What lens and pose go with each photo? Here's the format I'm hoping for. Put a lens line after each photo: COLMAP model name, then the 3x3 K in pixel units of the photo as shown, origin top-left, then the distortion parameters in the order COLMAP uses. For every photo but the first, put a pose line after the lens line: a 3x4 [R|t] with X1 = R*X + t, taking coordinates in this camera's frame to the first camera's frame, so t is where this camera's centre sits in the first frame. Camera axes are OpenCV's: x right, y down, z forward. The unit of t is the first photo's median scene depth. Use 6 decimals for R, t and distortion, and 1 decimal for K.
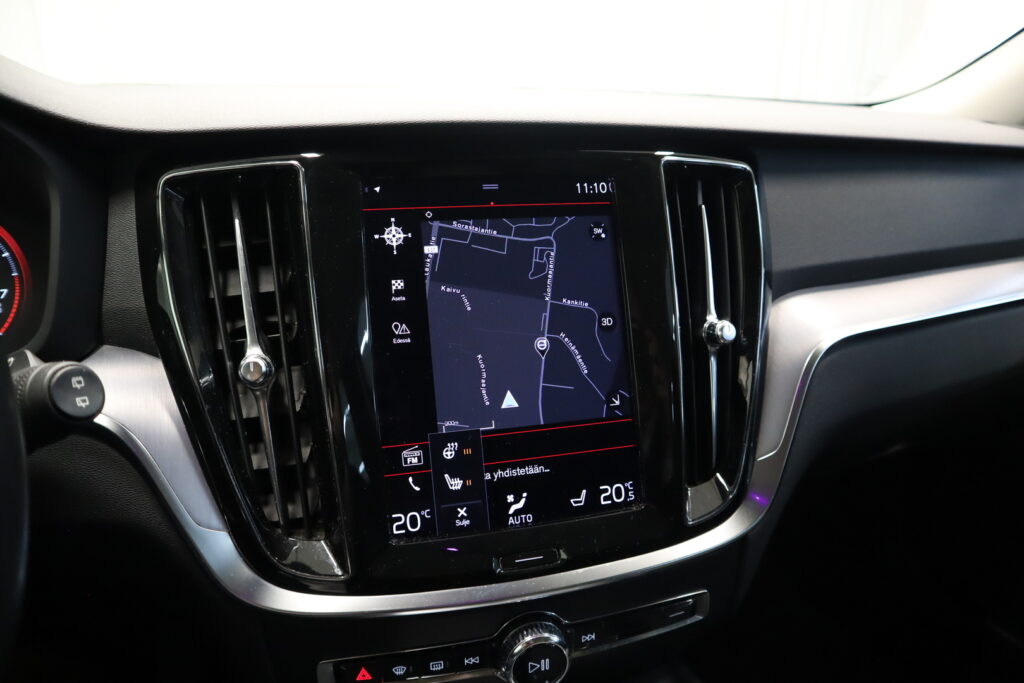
lens RADIAL K [[722.6, 0, 511.3], [0, 722.6, 341.9], [0, 0, 1]] dist [-0.099240, 0.059476]
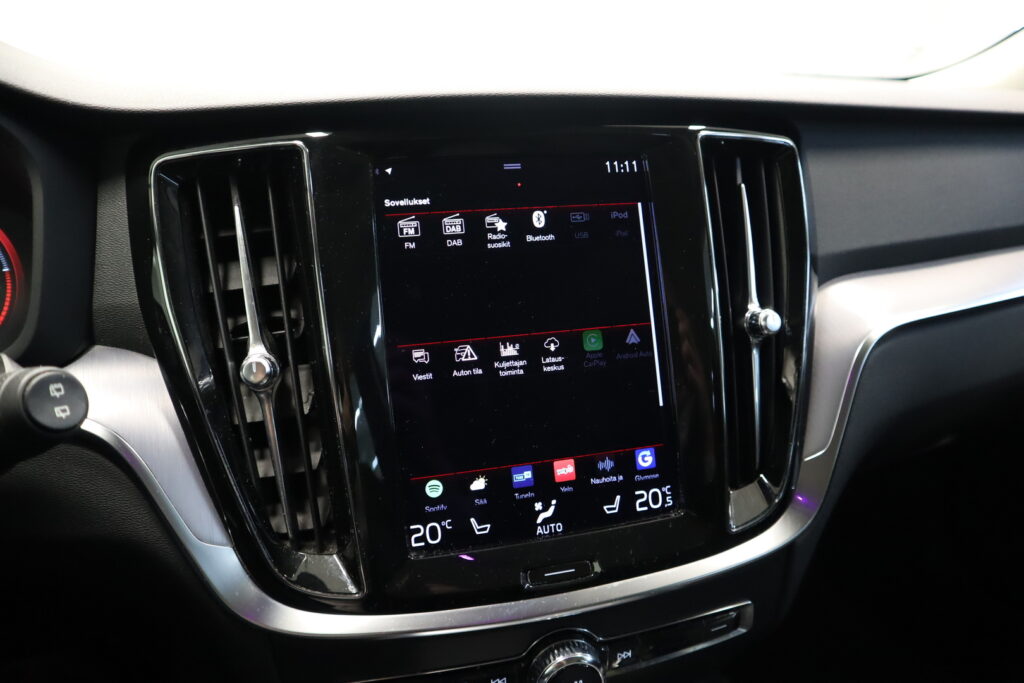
lens RADIAL K [[722.6, 0, 512.3], [0, 722.6, 338.7], [0, 0, 1]] dist [-0.099240, 0.059476]
pose [[0.999723, -0.012224, -0.020131, -0.013533], [0.012458, 0.999856, 0.011546, -0.007561], [0.019987, -0.011793, 0.999731, 0.085680]]
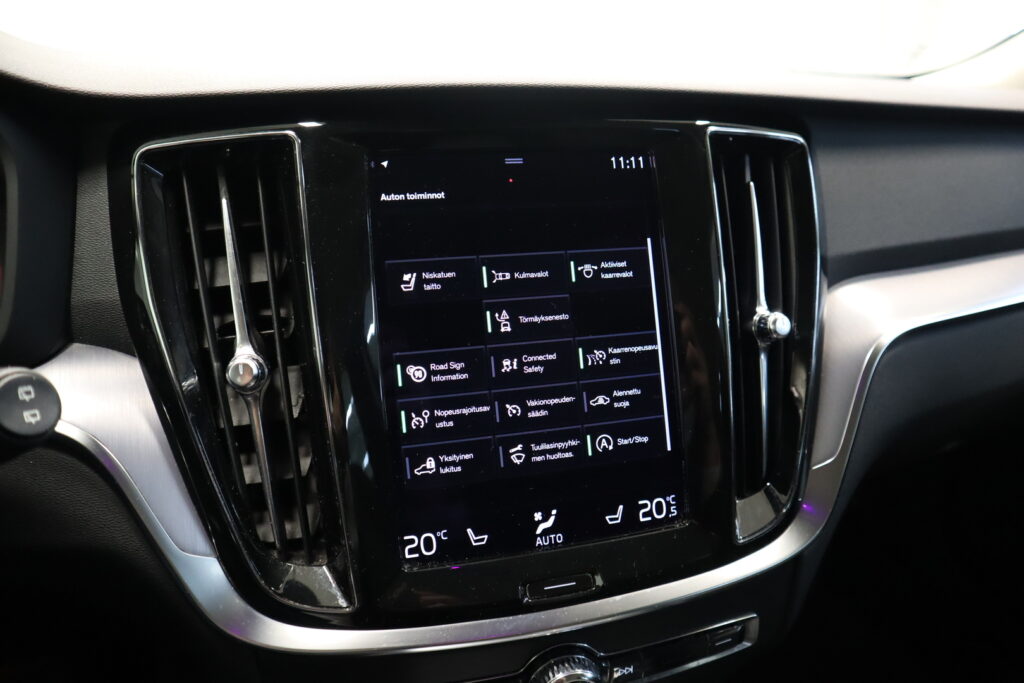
lens RADIAL K [[722.6, 0, 513.0], [0, 722.6, 335.1], [0, 0, 1]] dist [-0.099240, 0.059476]
pose [[0.999968, -0.002631, -0.007525, -0.024864], [0.002705, 0.999949, 0.009781, -0.012459], [0.007499, -0.009801, 0.999924, 0.126262]]
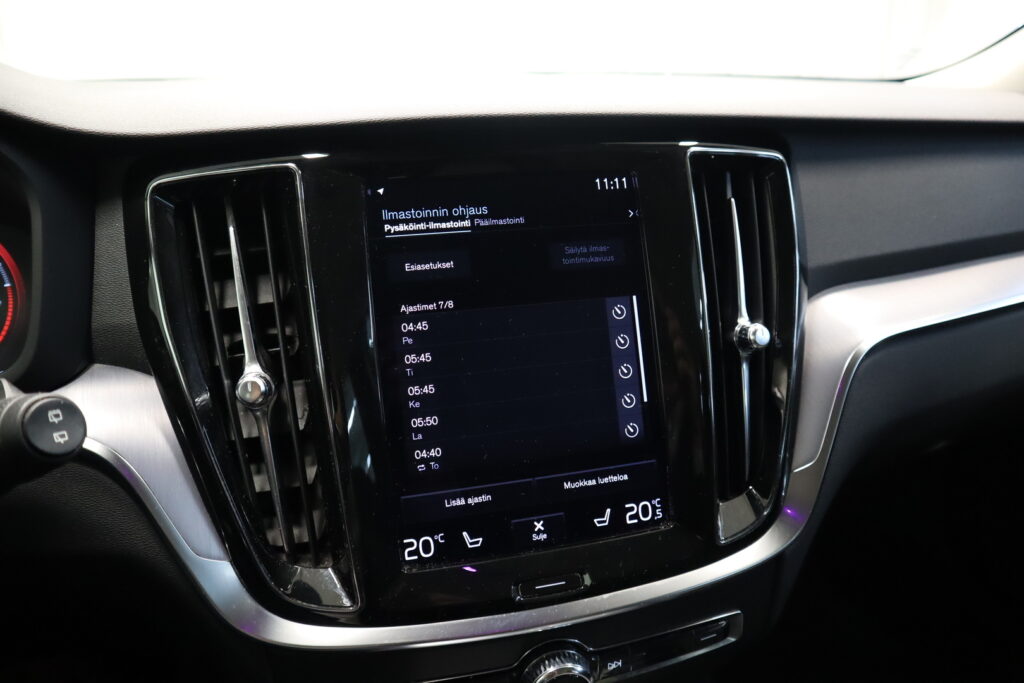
lens RADIAL K [[722.6, 0, 510.3], [0, 722.6, 336.6], [0, 0, 1]] dist [-0.099240, 0.059476]
pose [[0.999506, -0.015279, -0.027448, 0.003128], [0.015758, 0.999726, 0.017319, -0.037287], [0.027176, -0.017743, 0.999473, 0.072195]]
